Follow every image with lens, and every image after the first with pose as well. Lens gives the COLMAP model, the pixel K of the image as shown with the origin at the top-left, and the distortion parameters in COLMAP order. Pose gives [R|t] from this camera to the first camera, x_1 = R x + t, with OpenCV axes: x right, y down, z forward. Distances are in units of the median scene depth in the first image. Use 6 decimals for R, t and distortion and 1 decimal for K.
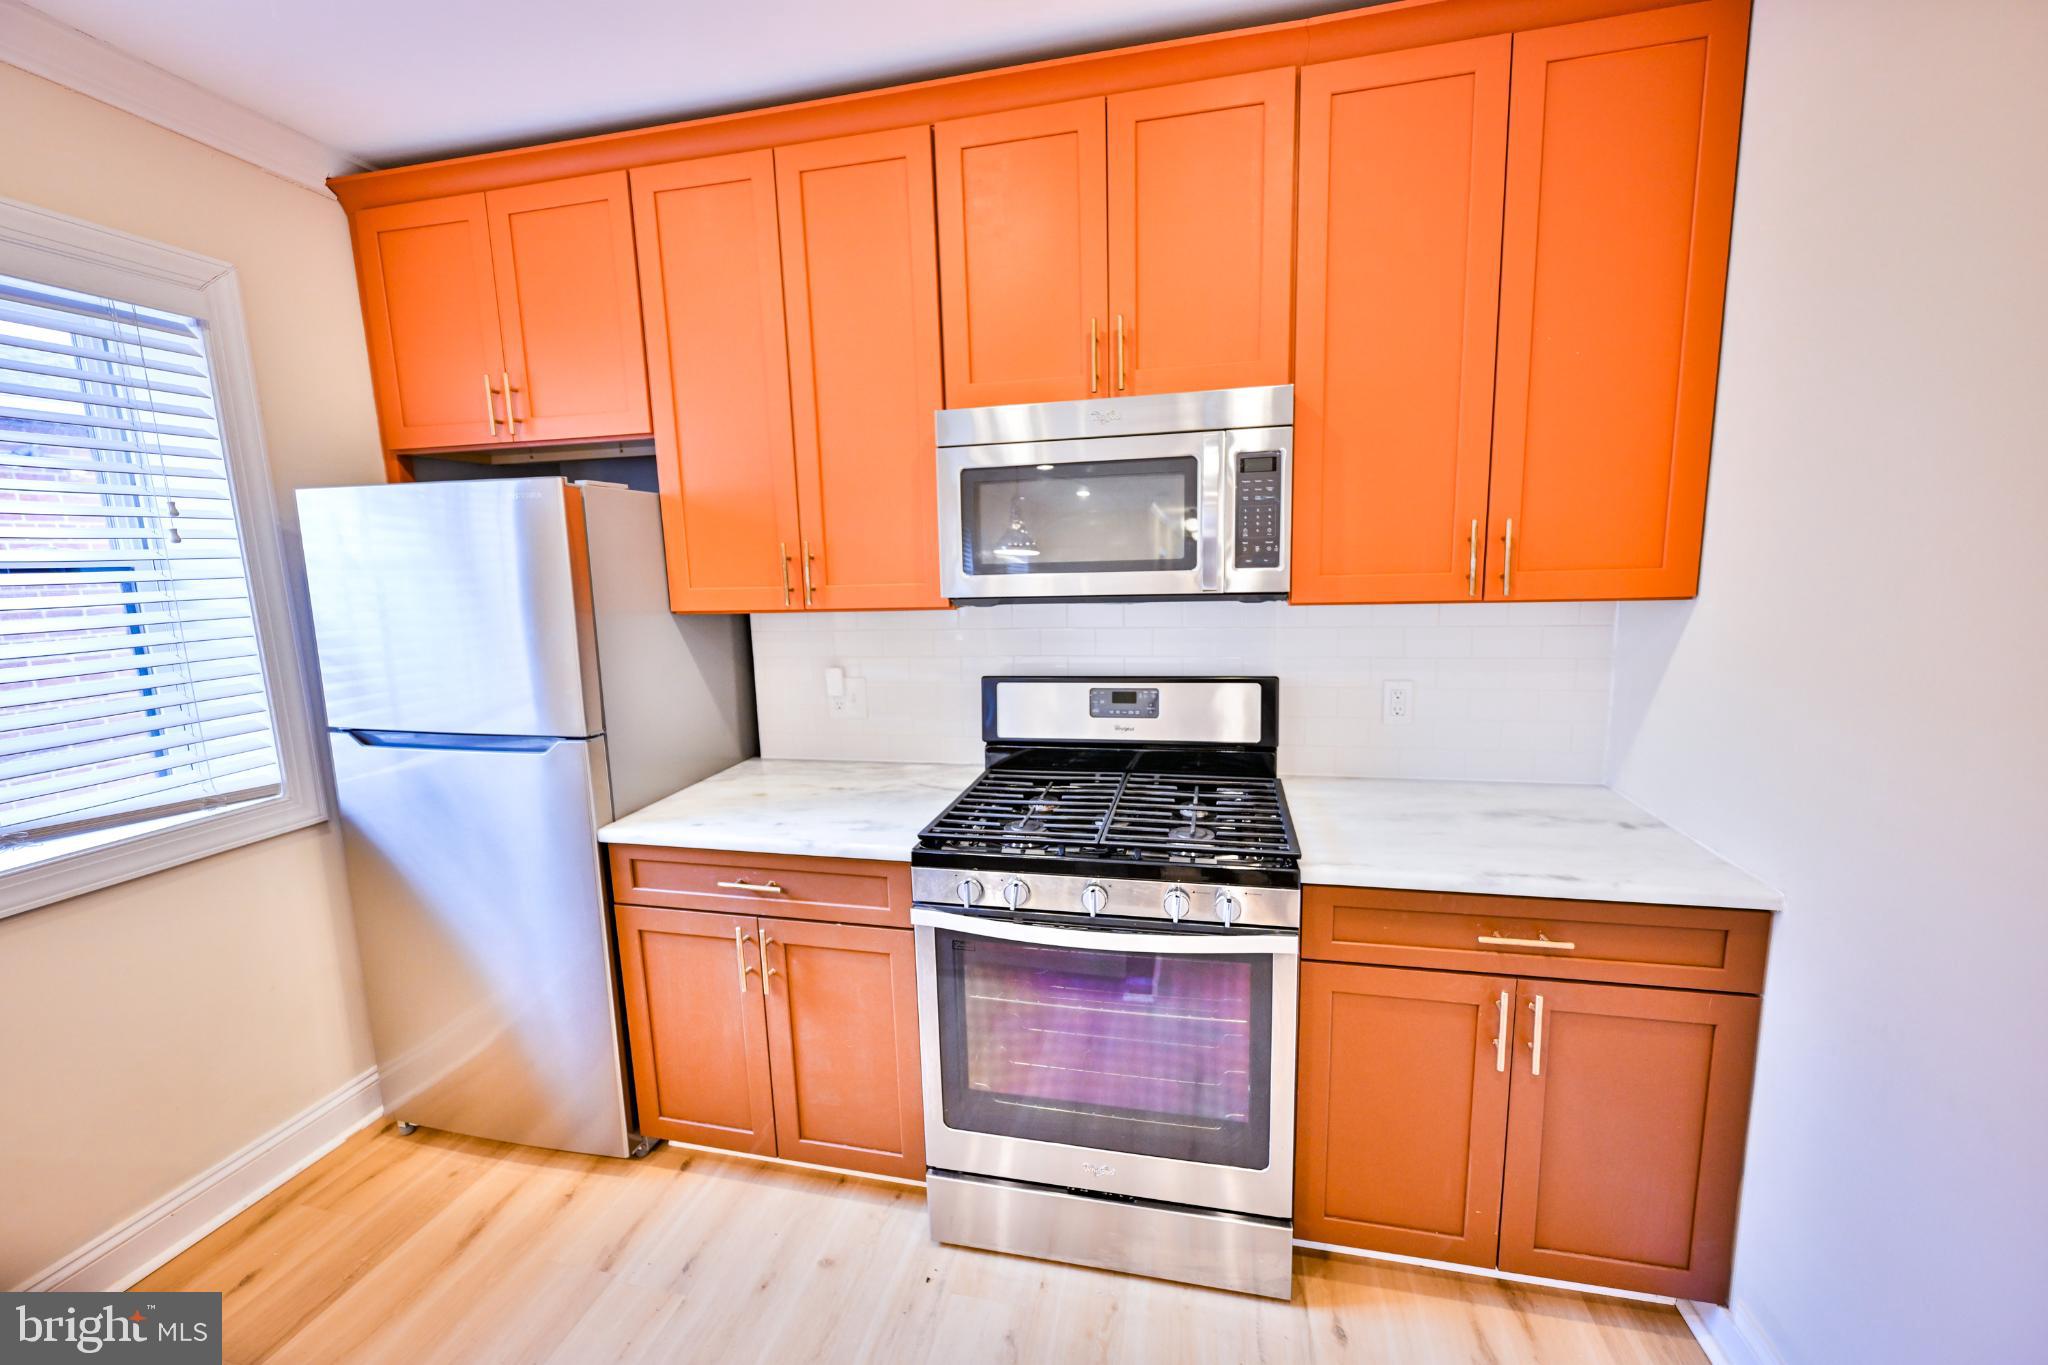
lens RADIAL K [[804.8, 0, 1020.1], [0, 804.8, 680.2], [0, 0, 1]] dist [-0.000791, 0.000184]
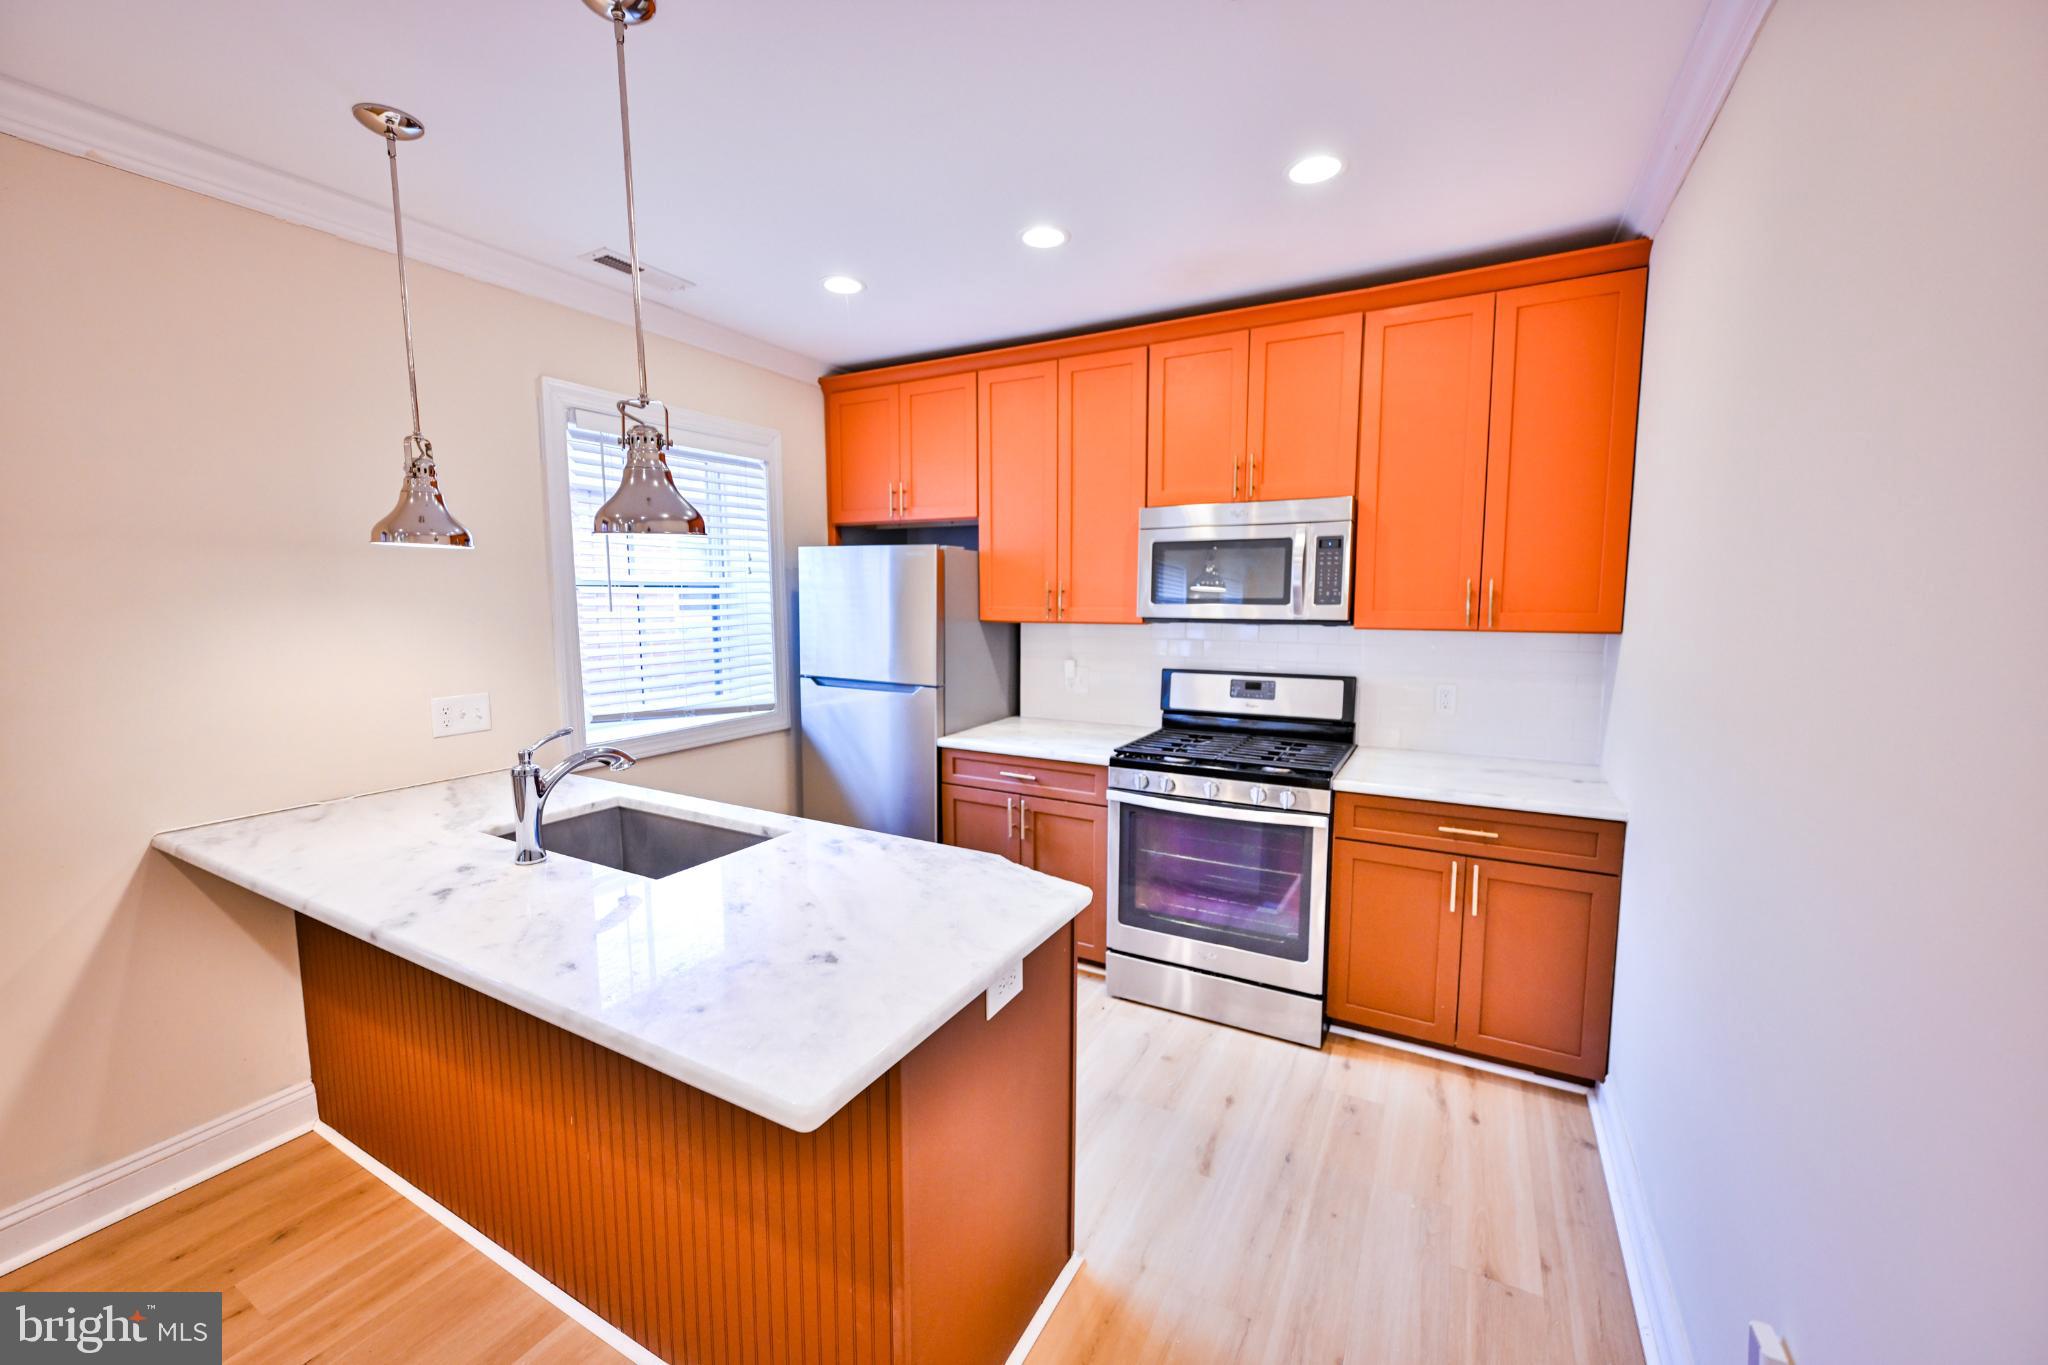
lens RADIAL K [[804.8, 0, 1020.1], [0, 804.8, 680.2], [0, 0, 1]] dist [-0.000791, 0.000184]
pose [[0.960543, 0.057851, -0.272048, 0.131138], [-0.068101, 0.997275, -0.028380, 0.093807], [0.269665, 0.045788, 0.961865, -0.675454]]
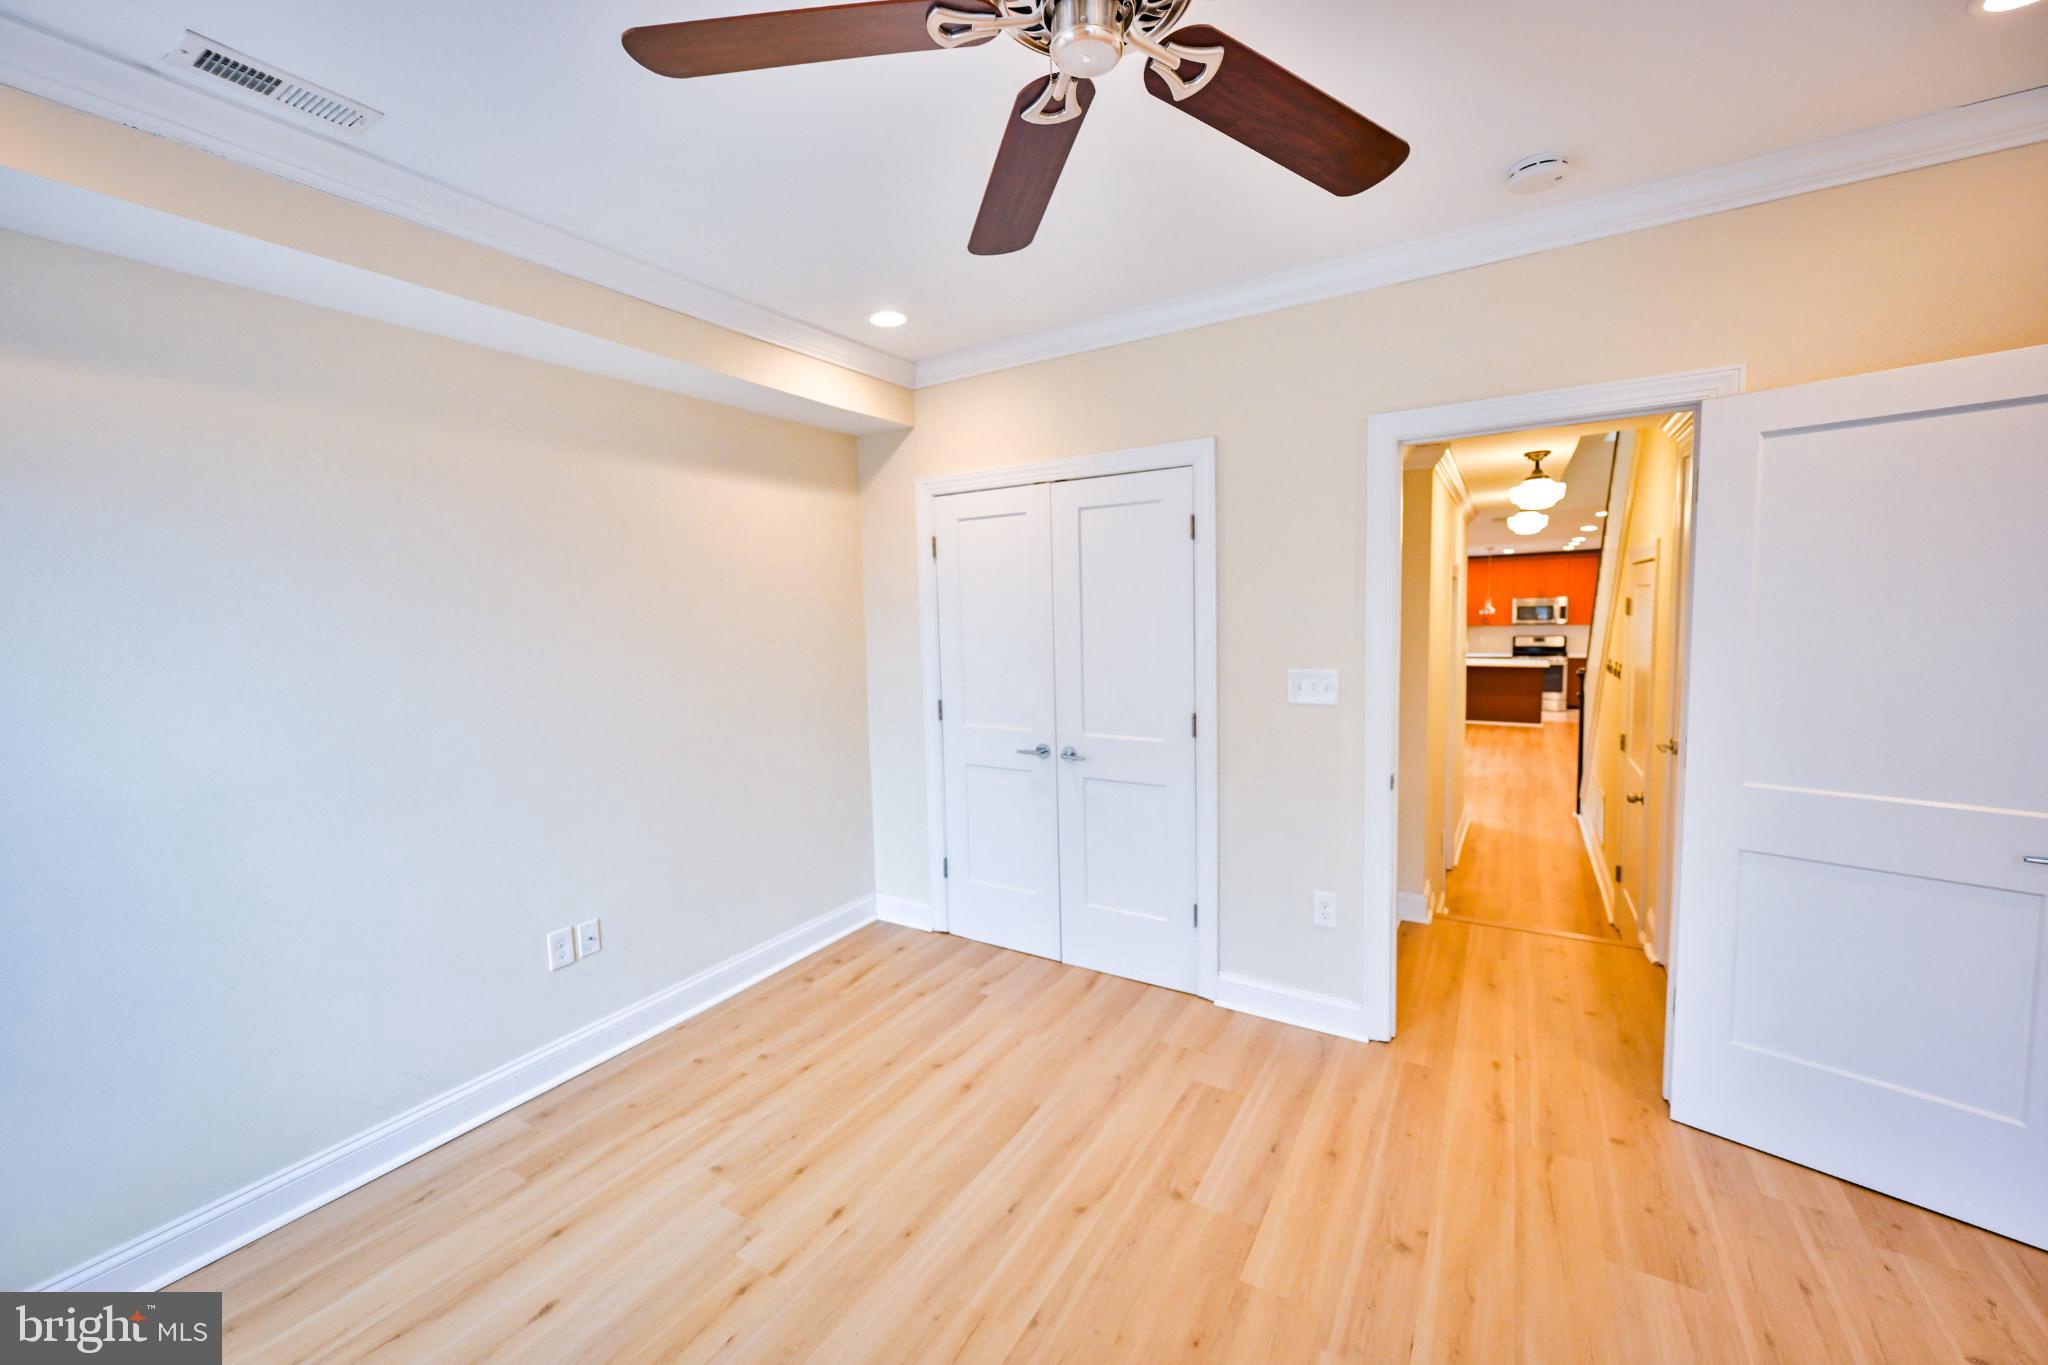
lens RADIAL K [[802.1, 0, 1010.0], [0, 802.1, 675.8], [0, 0, 1]] dist [-0.003191, -0.000086]
pose [[0.942160, 0.034206, -0.333414, -1.913220], [-0.053084, 0.997451, -0.047673, 0.937911], [0.330933, 0.062615, 0.941575, -7.164892]]
